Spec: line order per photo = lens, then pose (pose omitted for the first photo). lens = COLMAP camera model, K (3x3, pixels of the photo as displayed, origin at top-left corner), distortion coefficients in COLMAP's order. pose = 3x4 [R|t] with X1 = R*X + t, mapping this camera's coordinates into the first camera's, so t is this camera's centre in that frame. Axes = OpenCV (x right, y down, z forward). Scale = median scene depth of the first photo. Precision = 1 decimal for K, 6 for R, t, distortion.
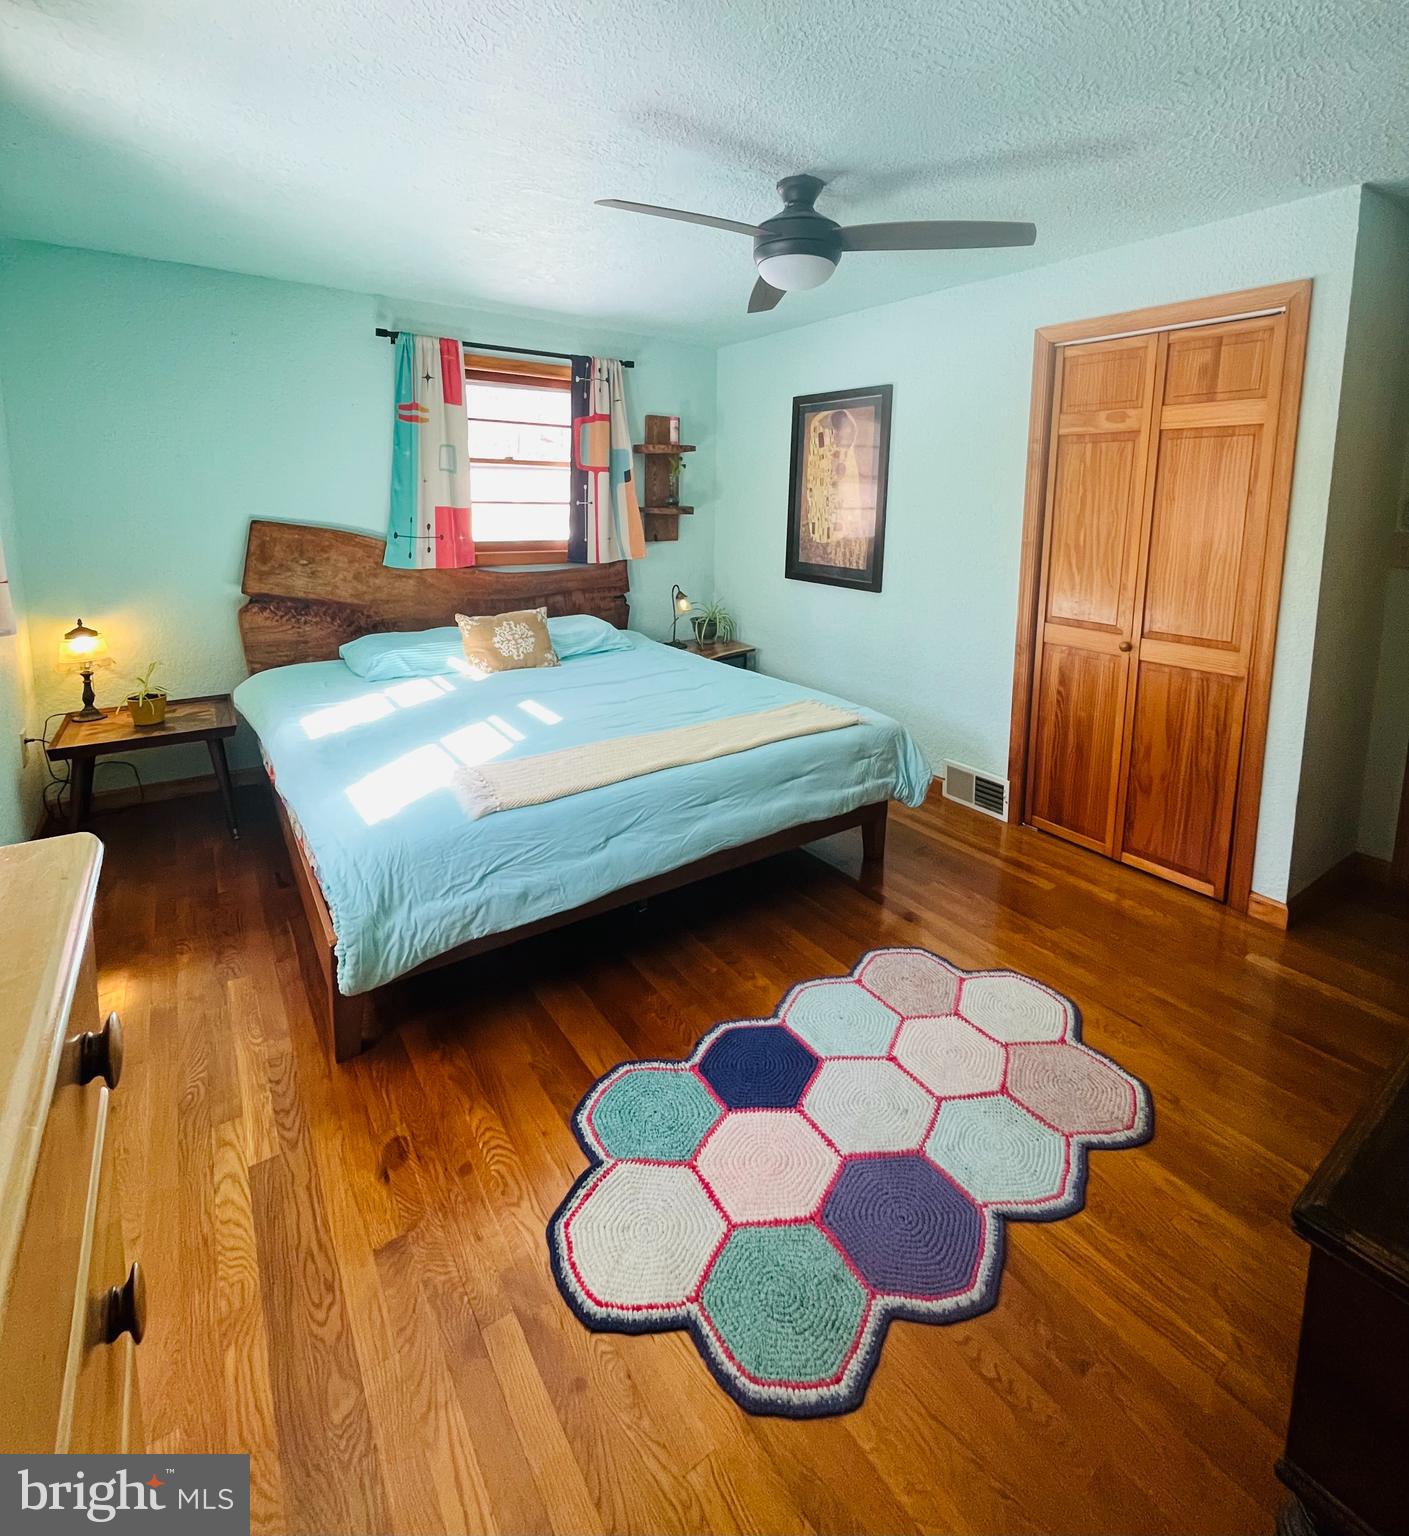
lens RADIAL K [[730.4, 0, 707.3], [0, 730.4, 714.3], [0, 0, 1]] dist [-0.002498, -0.000356]
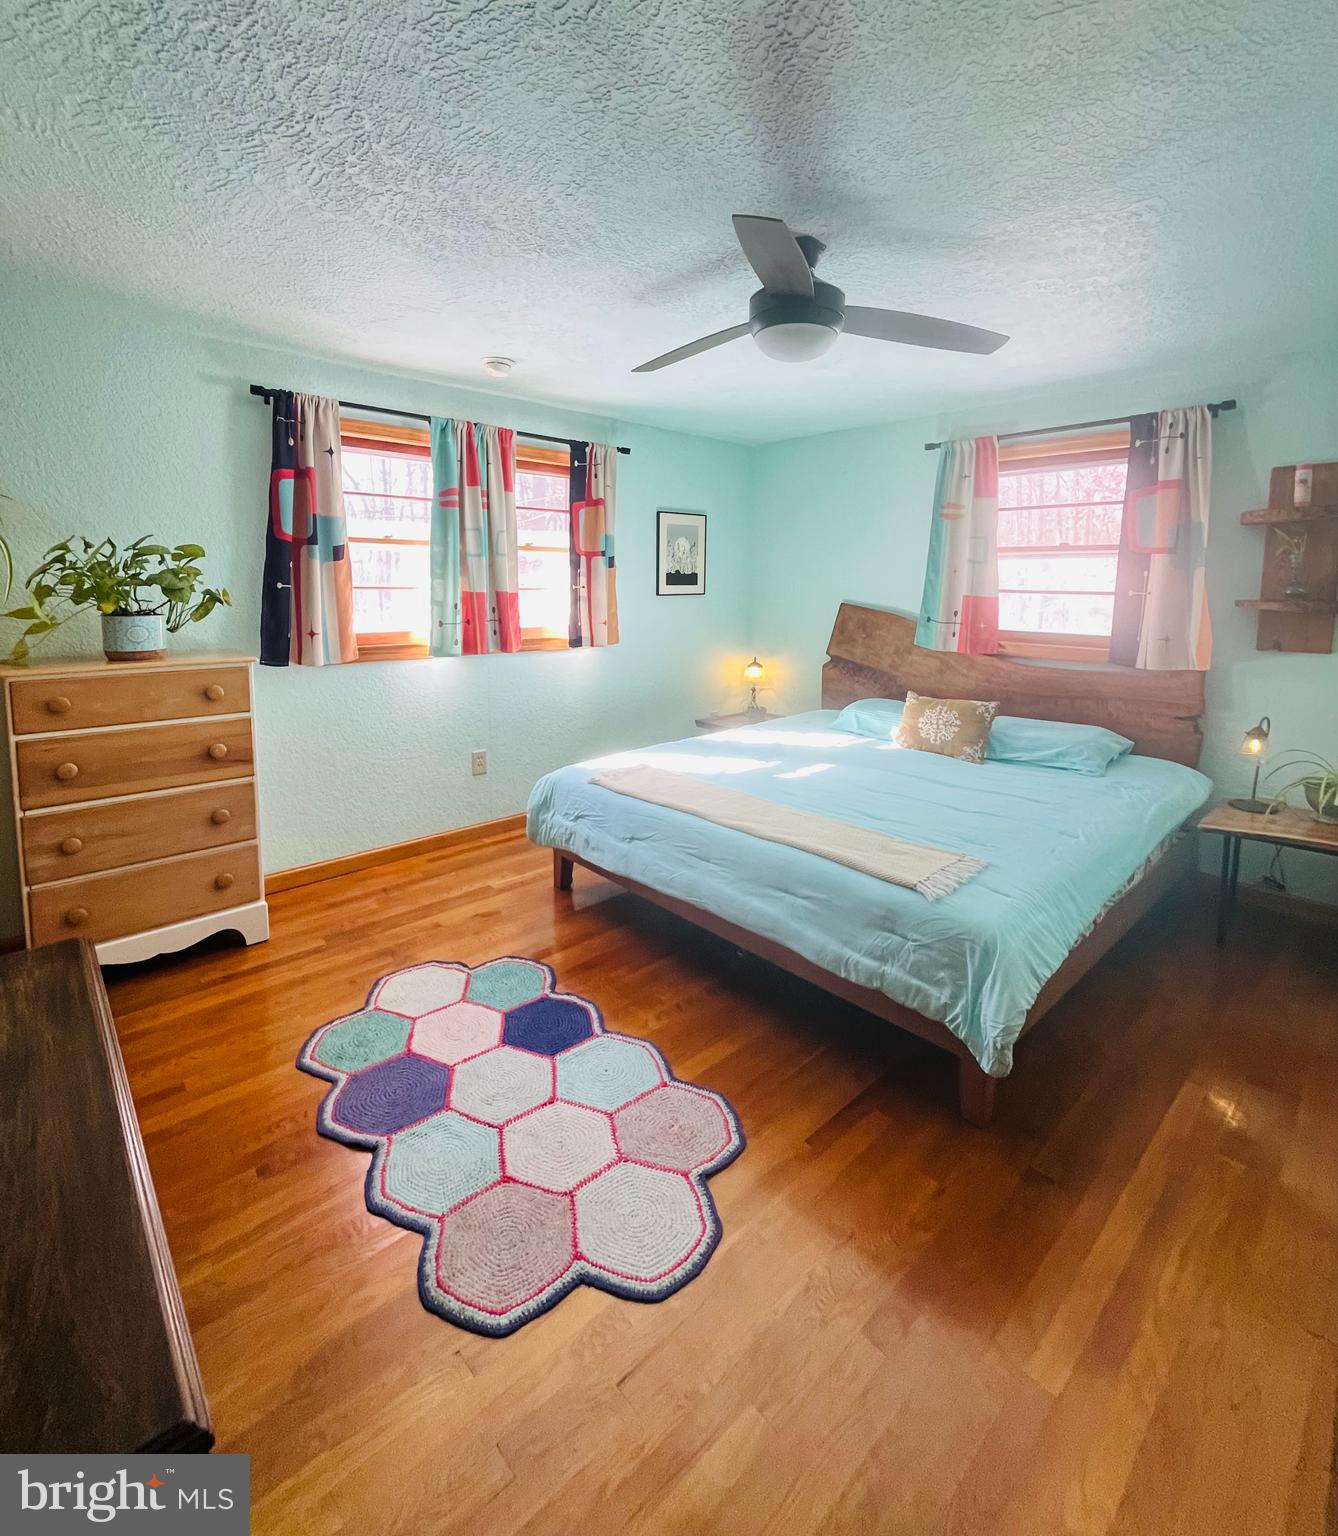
lens RADIAL K [[694.3, 0, 669.0], [0, 694.3, 768.0], [0, 0, 1]] dist [-0.002336, -0.000147]
pose [[0.130272, 0.246586, -0.960325, 0.974959], [-0.285440, 0.936899, 0.201850, -0.205877], [0.949501, 0.247820, 0.192437, 0.728572]]
